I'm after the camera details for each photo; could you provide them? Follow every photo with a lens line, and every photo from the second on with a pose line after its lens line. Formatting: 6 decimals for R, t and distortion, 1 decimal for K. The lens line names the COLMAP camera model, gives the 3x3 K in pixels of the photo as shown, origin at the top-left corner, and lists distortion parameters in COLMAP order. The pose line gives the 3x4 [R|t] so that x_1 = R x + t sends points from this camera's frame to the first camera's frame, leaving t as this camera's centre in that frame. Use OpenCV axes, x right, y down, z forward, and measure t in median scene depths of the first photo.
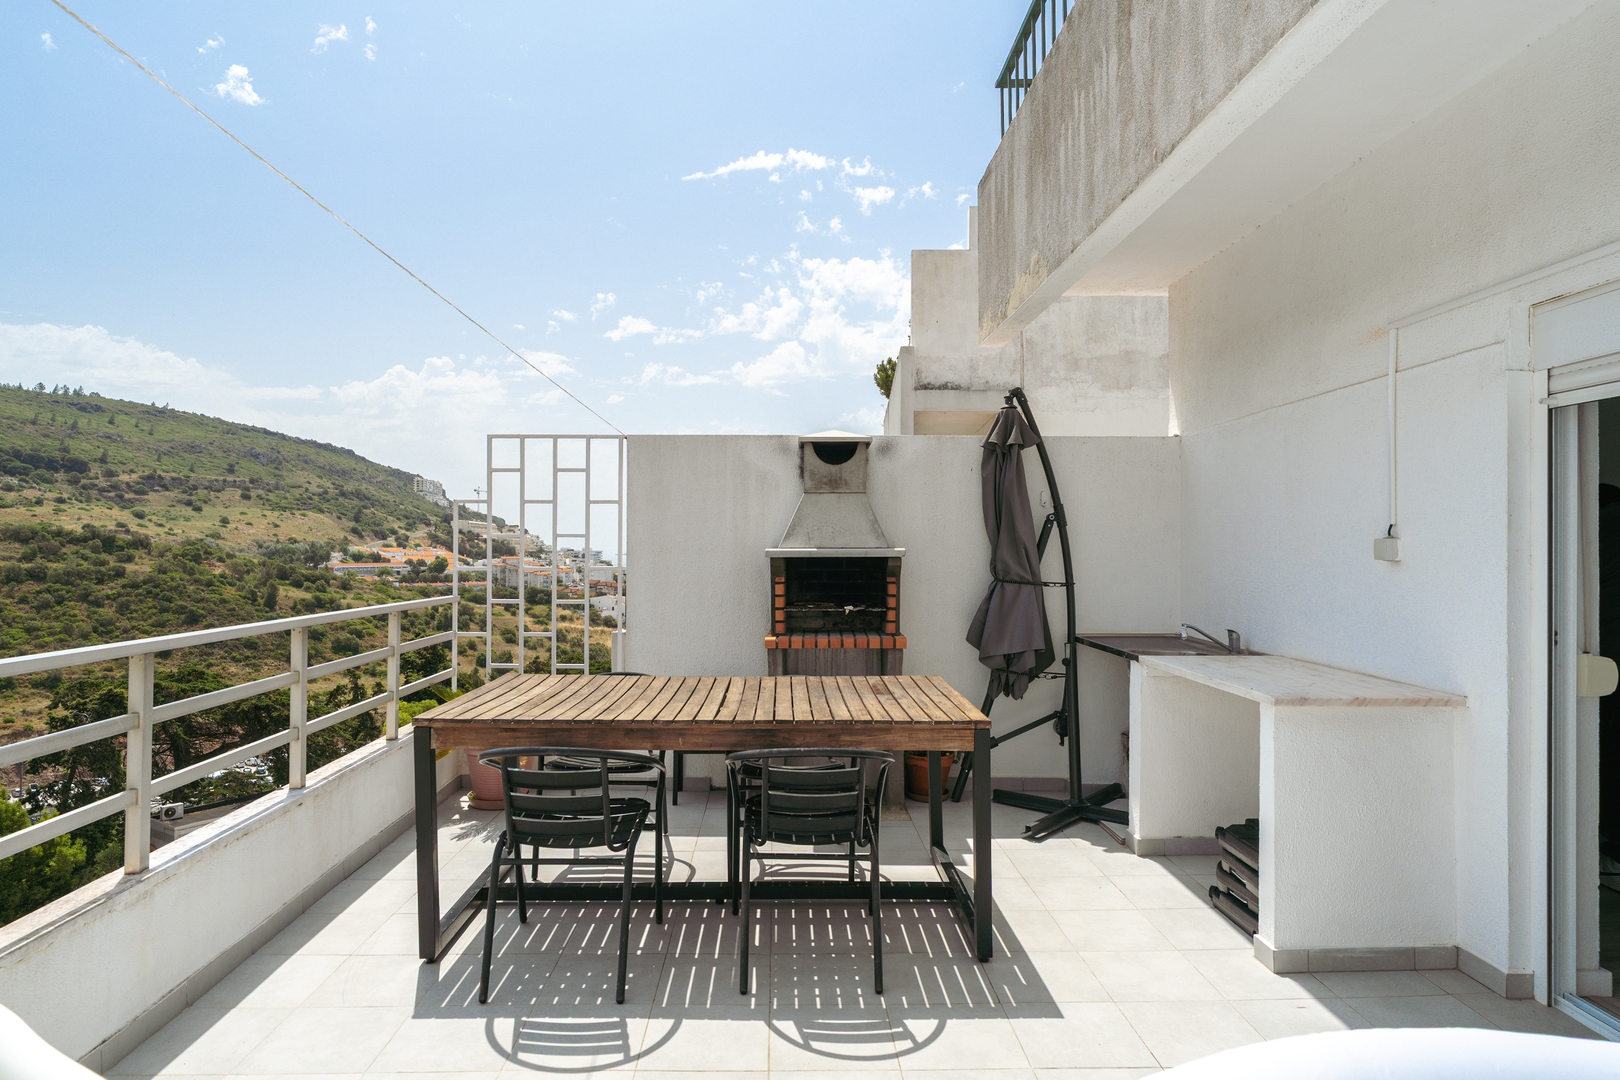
lens RADIAL K [[938.8, 0, 804.3], [0, 938.8, 538.6], [0, 0, 1]] dist [-0.018277, 0.003189]
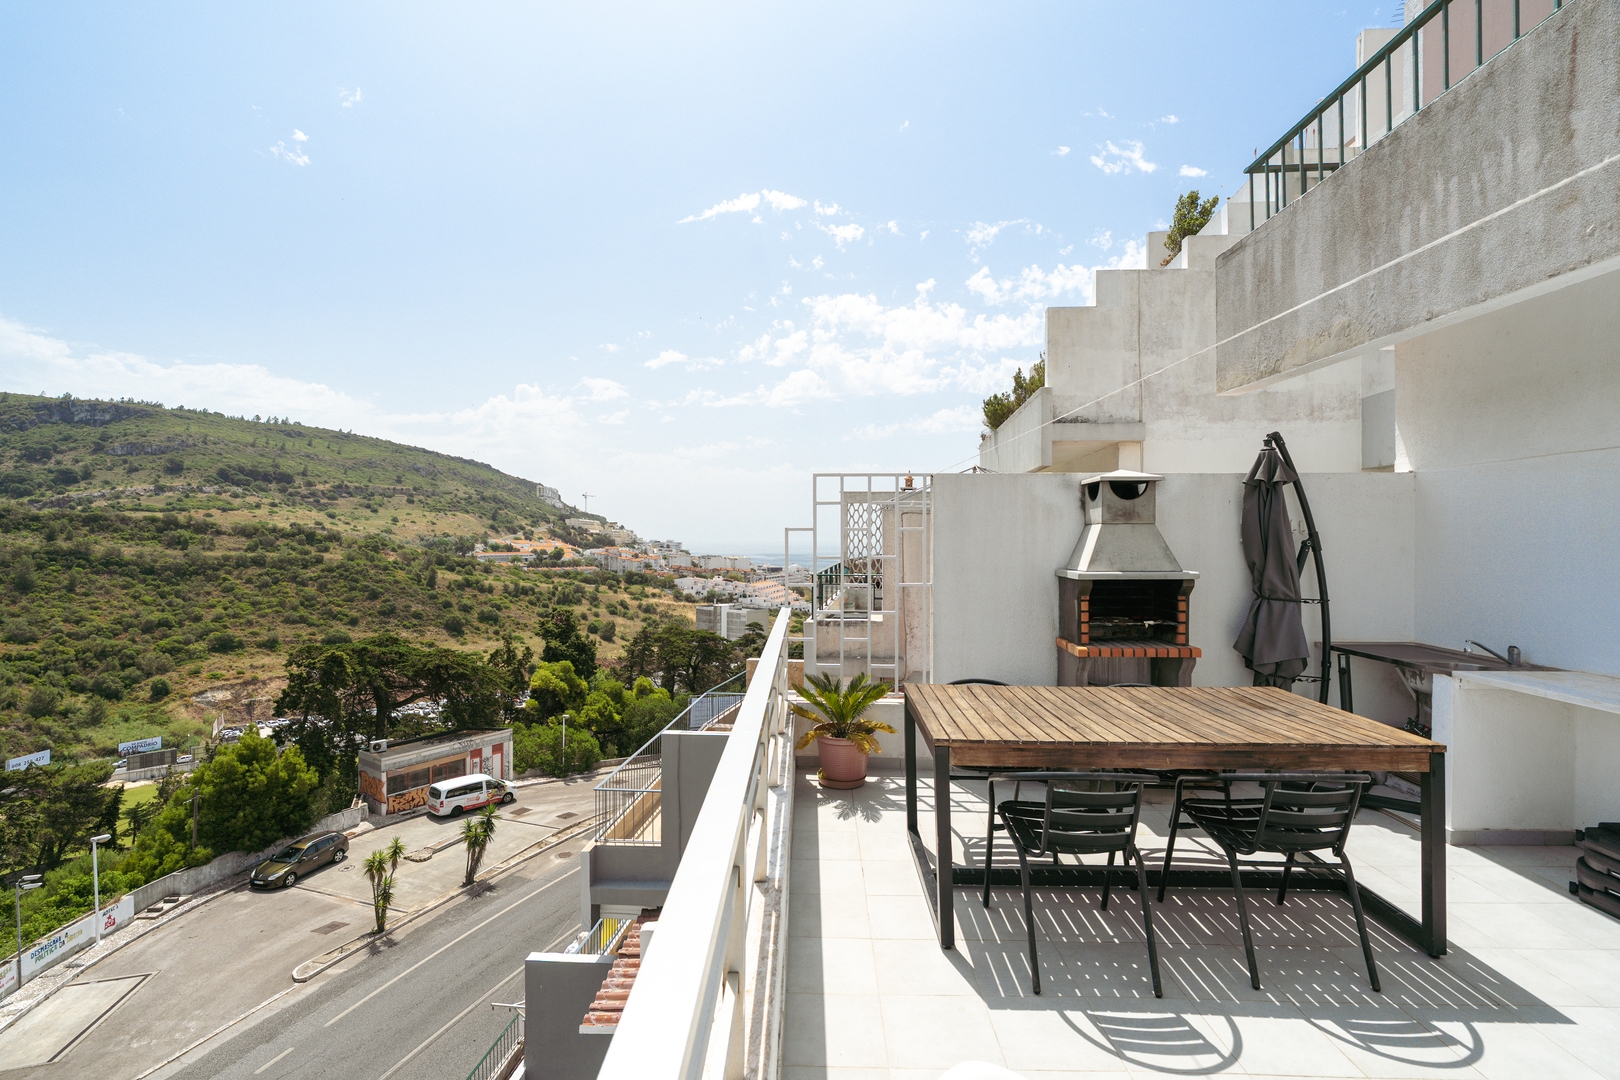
lens RADIAL K [[738.1, 0, 784.0], [0, 738.1, 541.7], [0, 0, 1]] dist [-0.007913, 0.000538]
pose [[0.998303, -0.001146, -0.058217, -0.349627], [0.001967, 0.999899, 0.014051, -0.040702], [0.058195, -0.014142, 0.998205, 0.052519]]
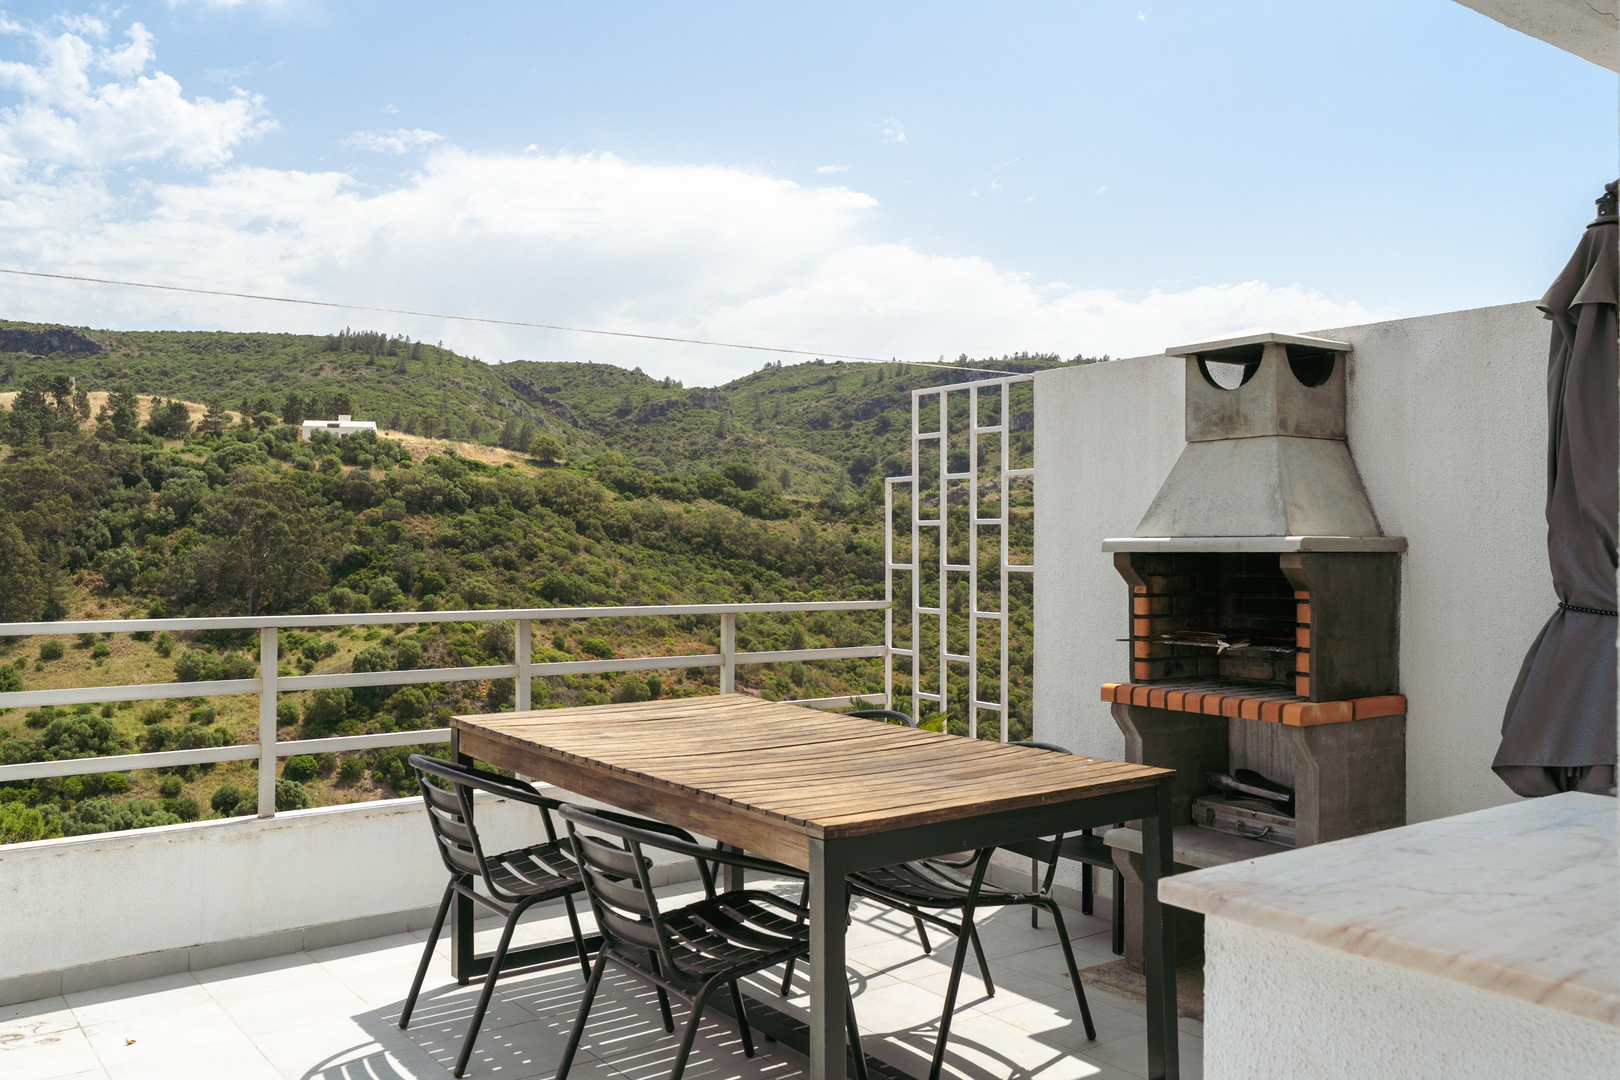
lens RADIAL K [[1365.3, 0, 801.7], [0, 1365.3, 533.0], [0, 0, 1]] dist [-0.002575, 0.000601]
pose [[0.570680, -0.005003, -0.821157, 0.566707], [0.000134, 0.999982, -0.005999, 0.012661], [0.821173, 0.003313, 0.570670, 0.324311]]
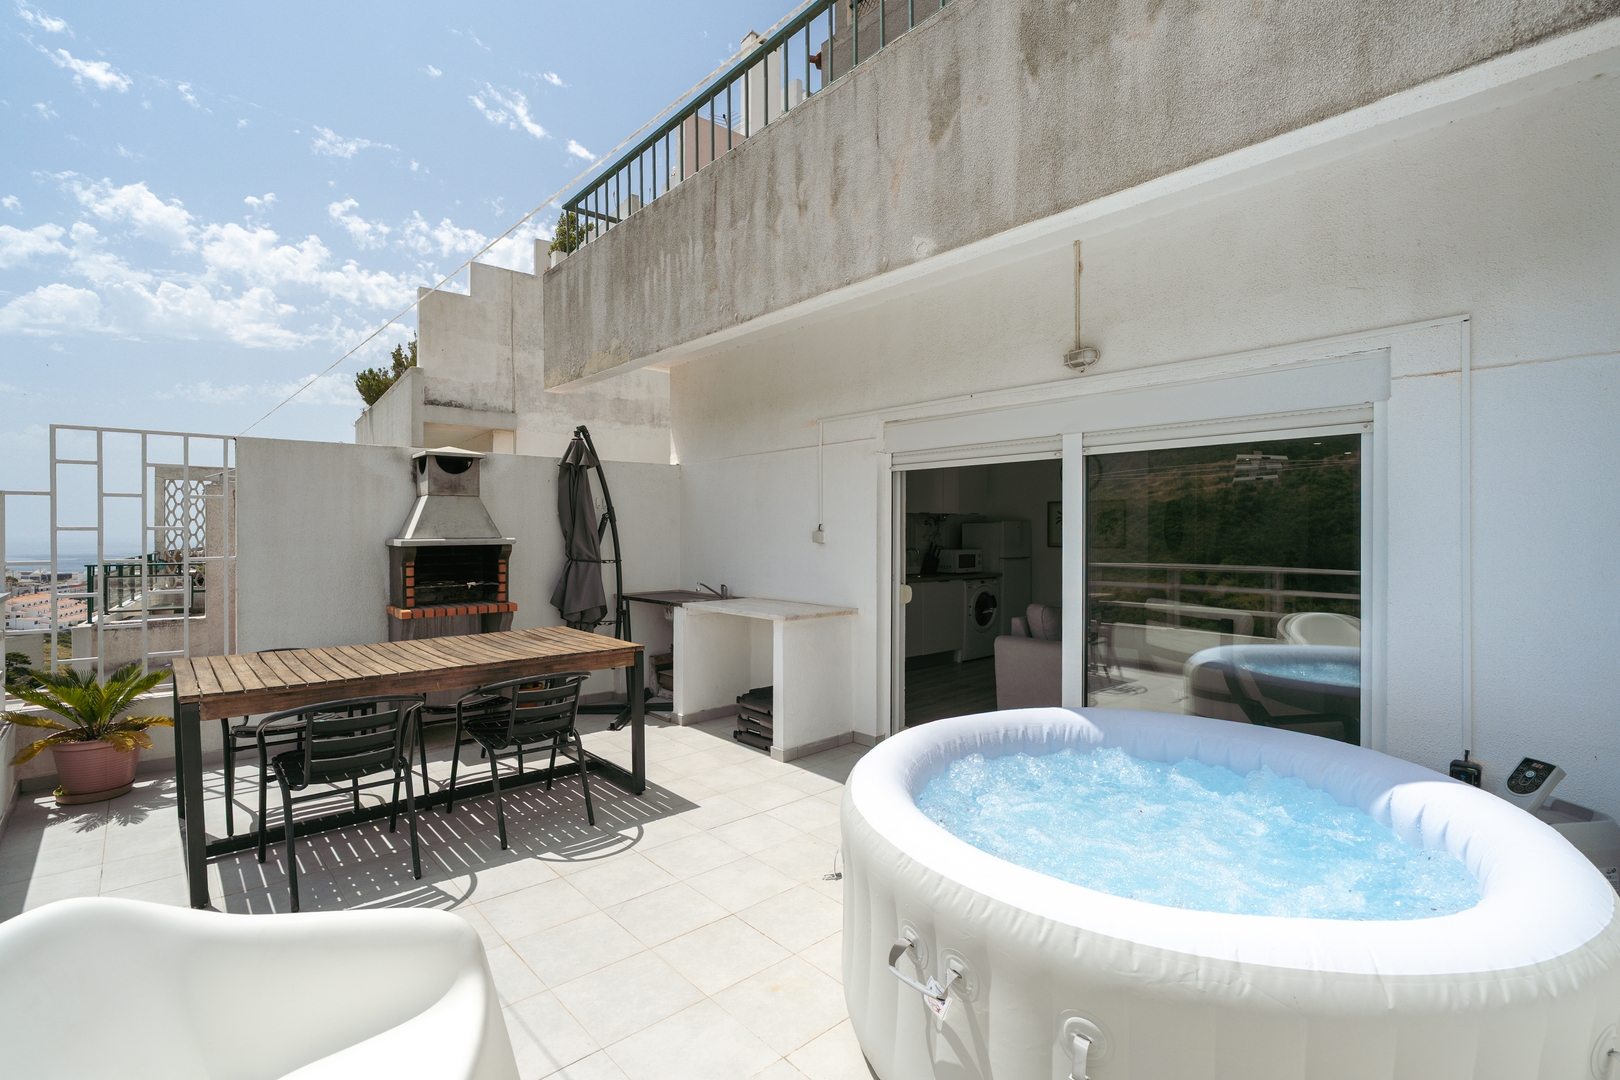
lens RADIAL K [[738.1, 0, 824.5], [0, 738.1, 541.6], [0, 0, 1]] dist [-0.007913, 0.000538]
pose [[0.747266, -0.013052, 0.664397, -0.265669], [-0.002198, 0.999753, 0.022112, -0.009124], [-0.664522, -0.017984, 0.747053, -0.103412]]
